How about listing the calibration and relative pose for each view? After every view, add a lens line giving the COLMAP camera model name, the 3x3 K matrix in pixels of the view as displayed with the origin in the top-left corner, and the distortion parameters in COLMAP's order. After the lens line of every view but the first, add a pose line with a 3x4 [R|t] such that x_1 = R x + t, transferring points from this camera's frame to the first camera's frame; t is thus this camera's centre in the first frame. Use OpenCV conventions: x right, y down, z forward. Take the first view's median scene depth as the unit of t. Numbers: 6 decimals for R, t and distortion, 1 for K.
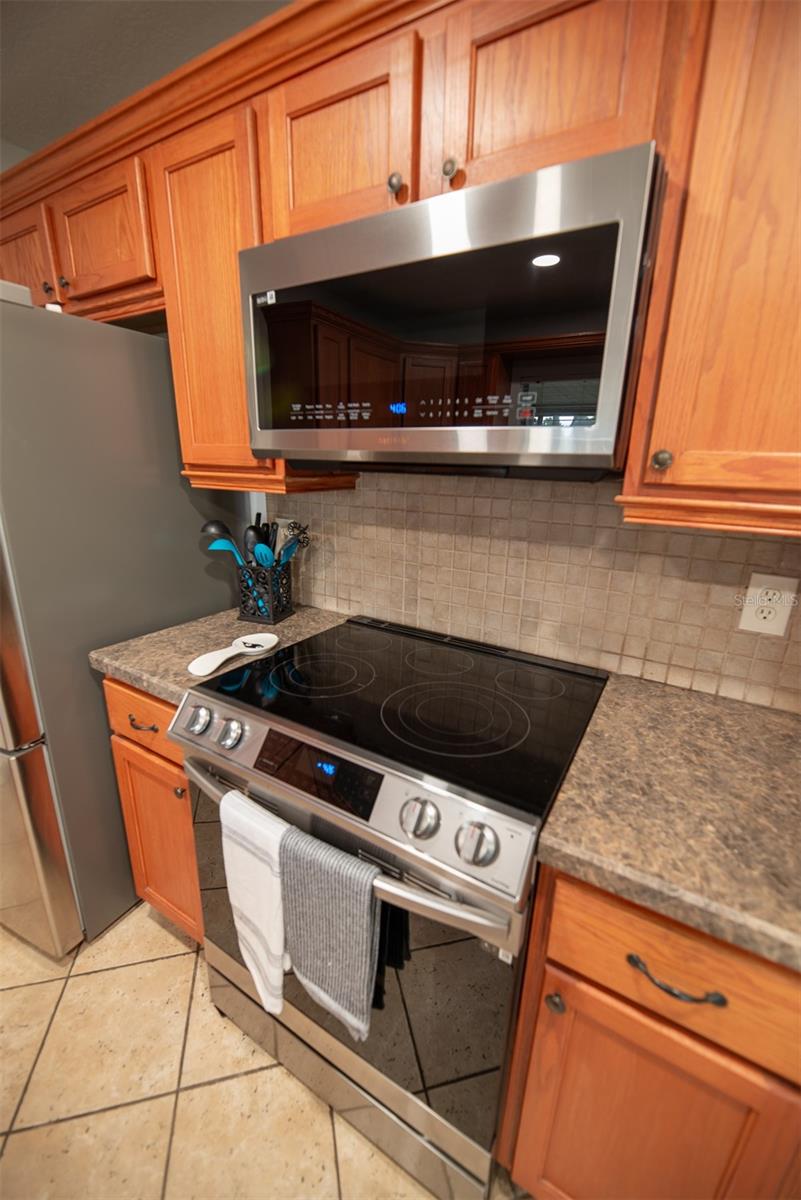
lens RADIAL K [[481.8, 0, 400.5], [0, 481.8, 600.0], [0, 0, 1]] dist [-0.008780, -0.000002]
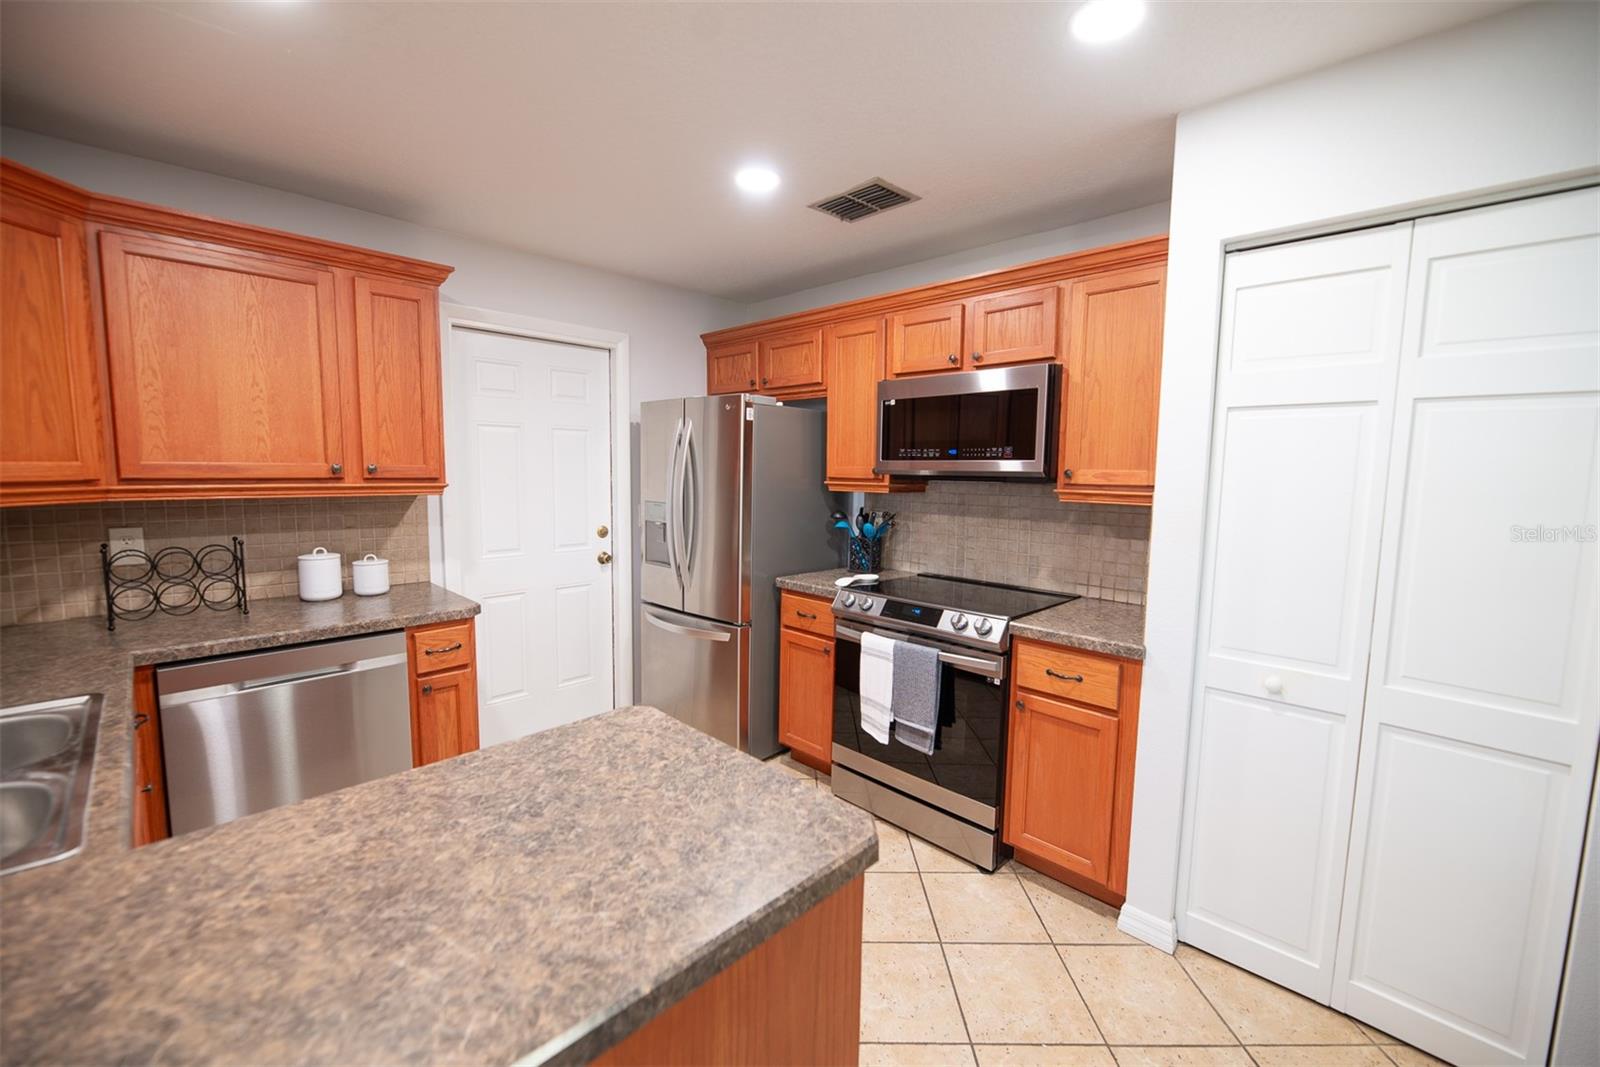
lens RADIAL K [[642.3, 0, 800.0], [0, 642.3, 533.5], [0, 0, 1]] dist [-0.008780, -0.000002]
pose [[0.971235, 0.011809, -0.237831, 0.014957], [-0.056066, 0.982031, -0.180197, 0.412664], [0.231429, 0.188348, 0.954445, -1.459394]]
